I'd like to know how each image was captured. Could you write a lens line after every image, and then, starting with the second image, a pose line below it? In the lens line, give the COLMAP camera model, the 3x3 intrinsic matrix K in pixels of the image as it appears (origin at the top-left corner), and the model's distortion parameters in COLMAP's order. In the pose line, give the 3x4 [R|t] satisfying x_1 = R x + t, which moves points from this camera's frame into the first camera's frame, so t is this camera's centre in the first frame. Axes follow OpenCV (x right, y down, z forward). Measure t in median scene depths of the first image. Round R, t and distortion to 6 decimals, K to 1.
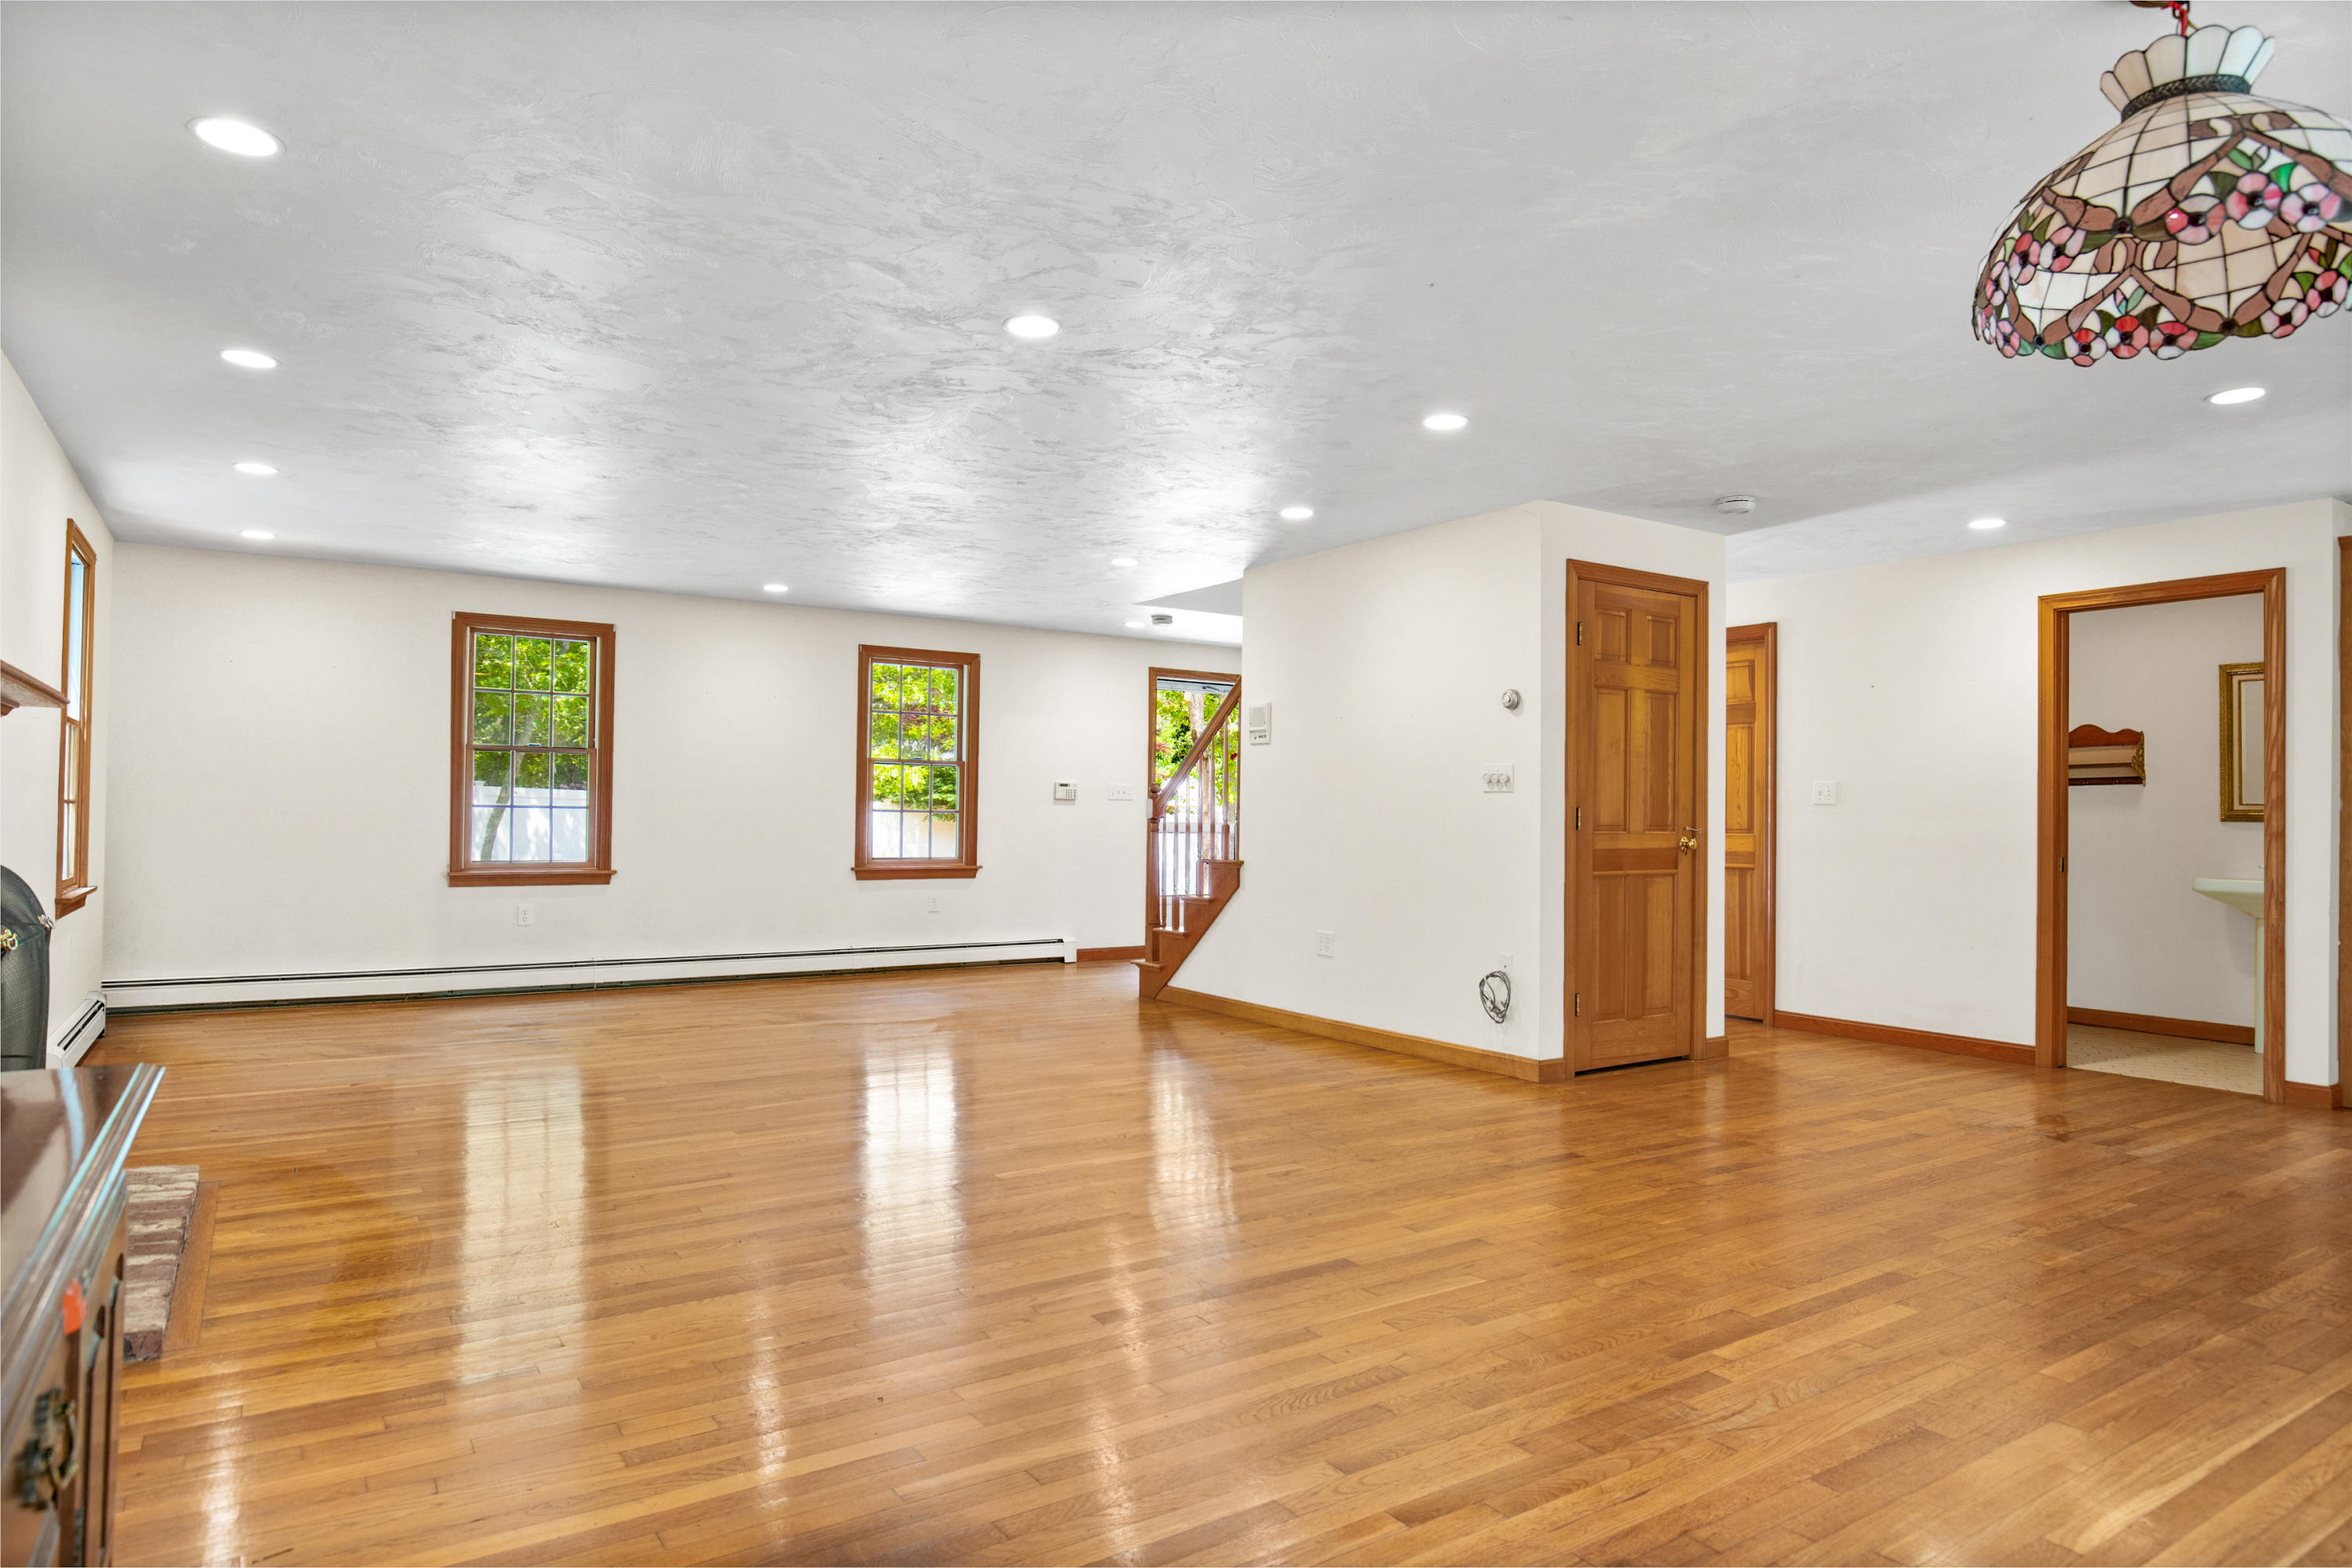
lens RADIAL K [[1366.9, 0, 1182.8], [0, 1366.9, 791.3], [0, 0, 1]] dist [-0.008050, -0.001455]
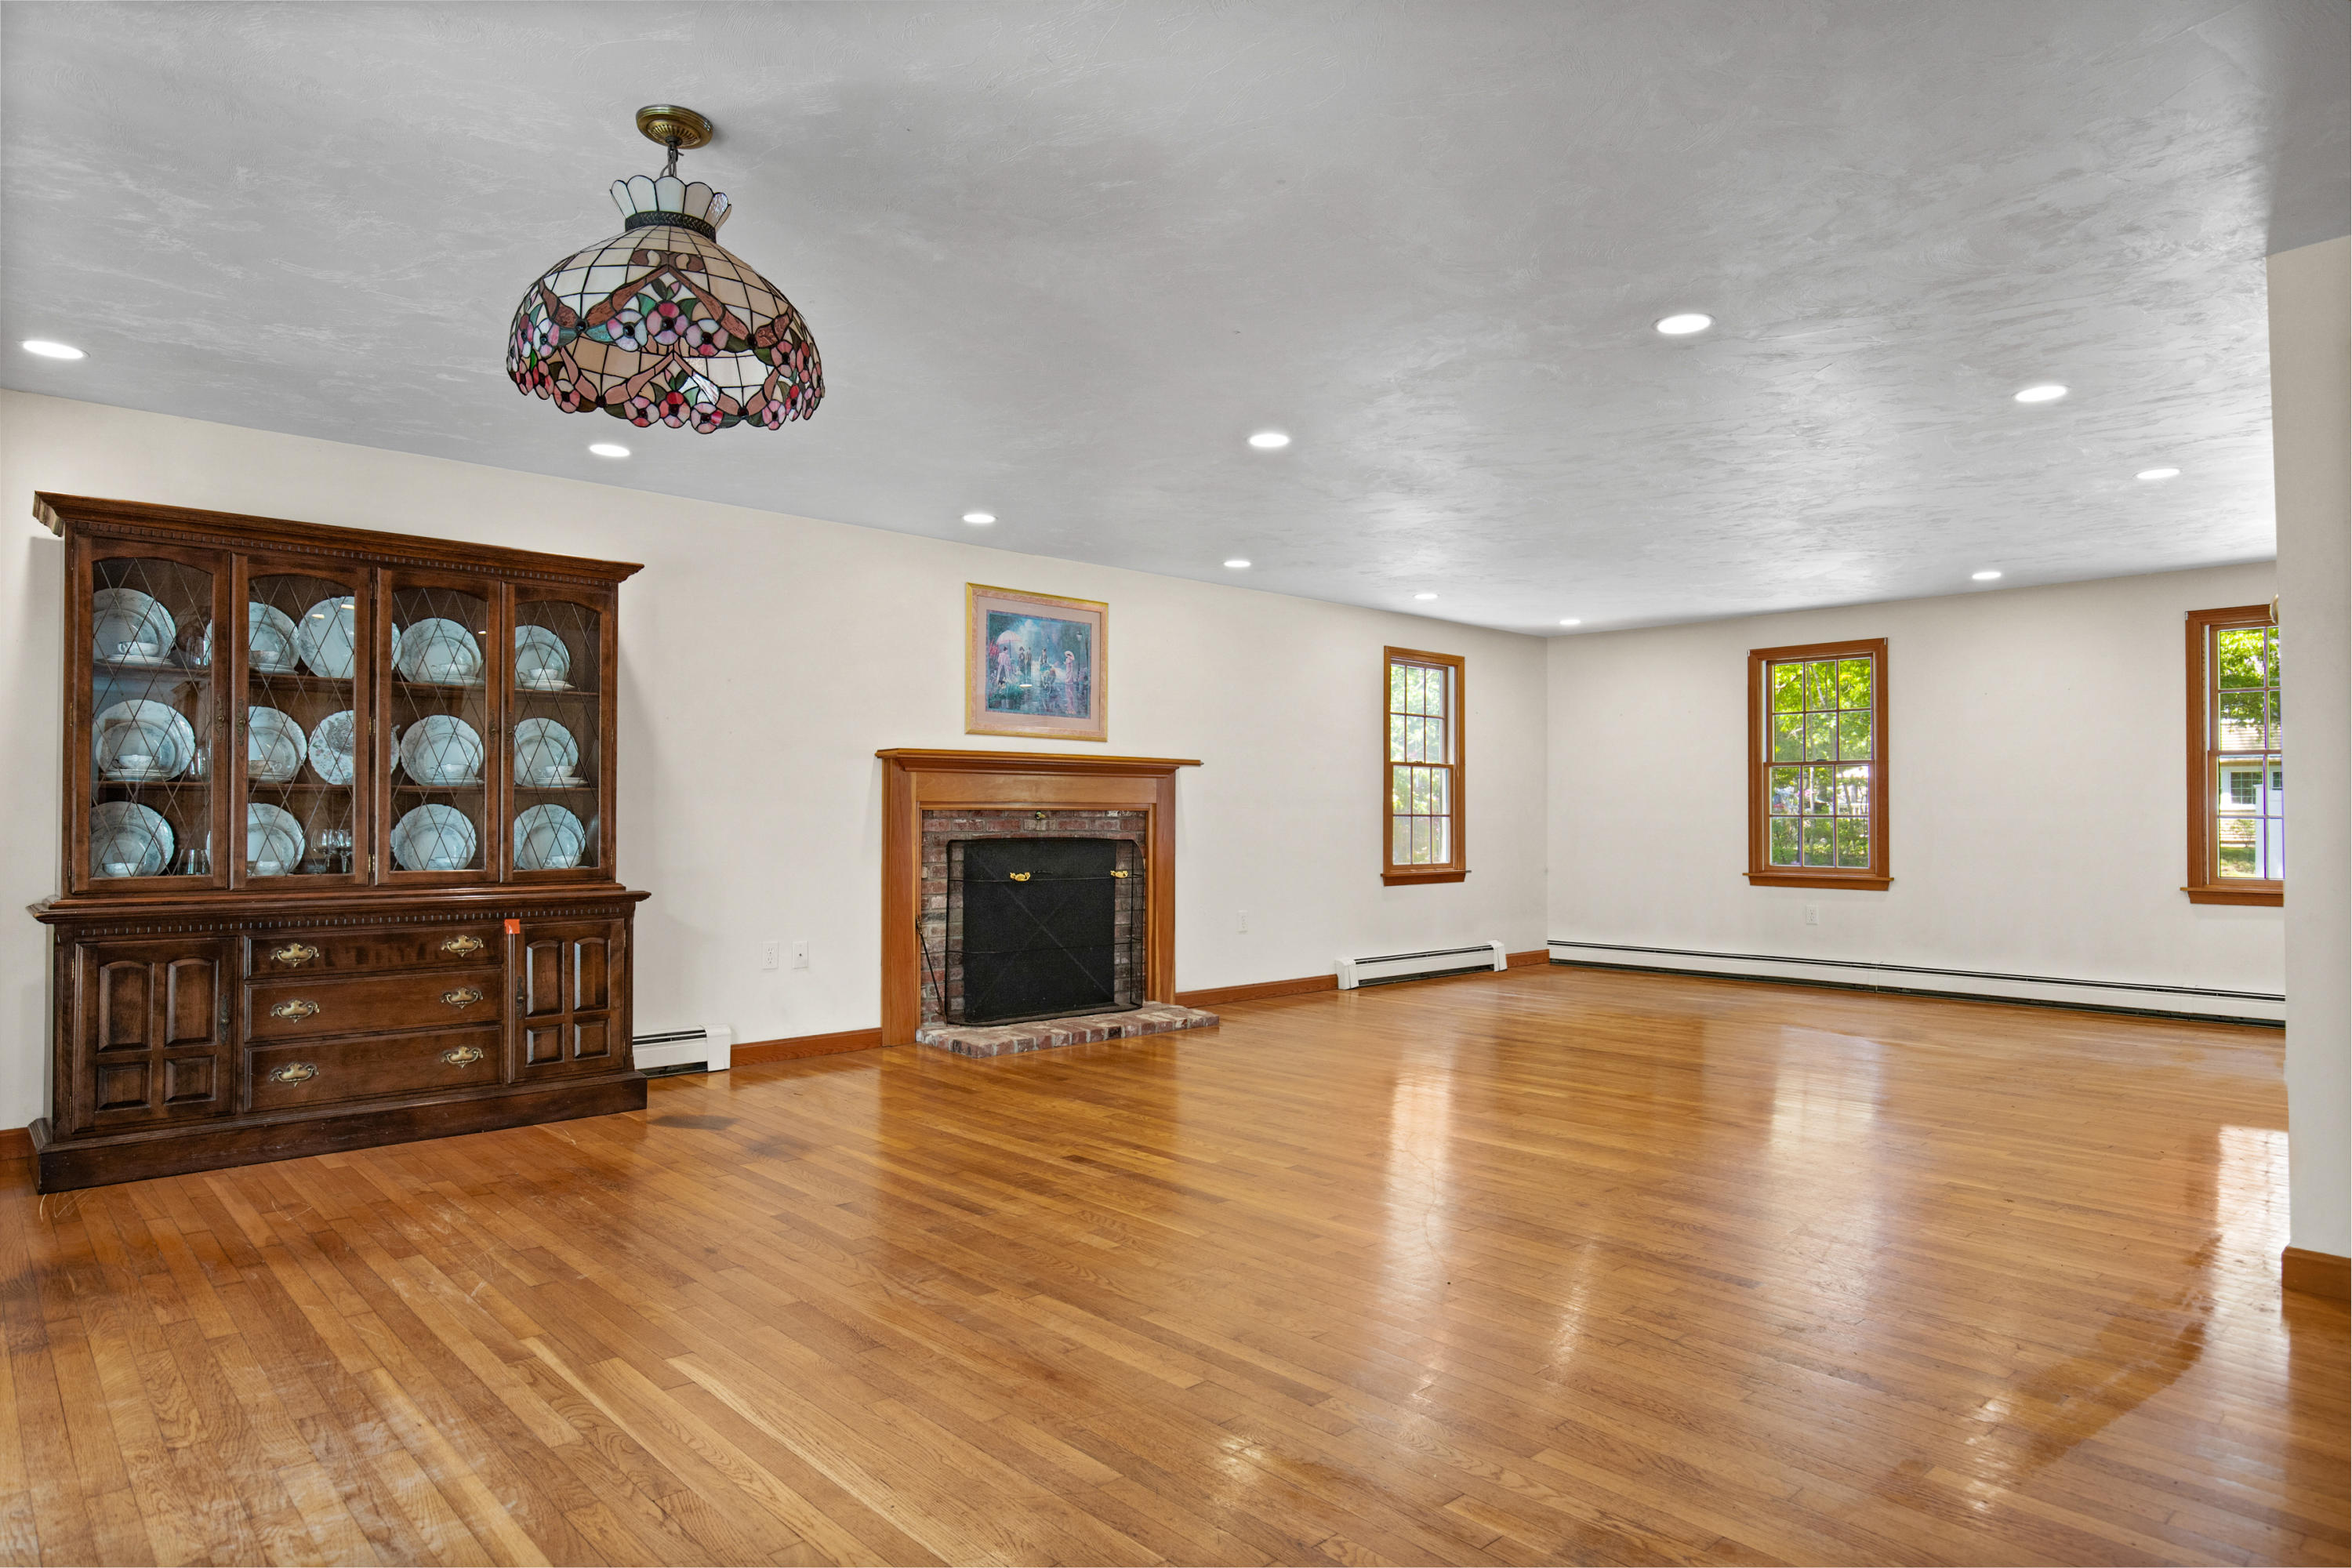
lens RADIAL K [[1366.9, 0, 1182.8], [0, 1366.9, 791.3], [0, 0, 1]] dist [-0.008050, -0.001455]
pose [[0.155063, -0.029274, -0.987471, 0.761405], [0.016794, 0.999495, -0.026993, 0.017145], [0.987762, -0.012398, 0.155476, 0.475620]]
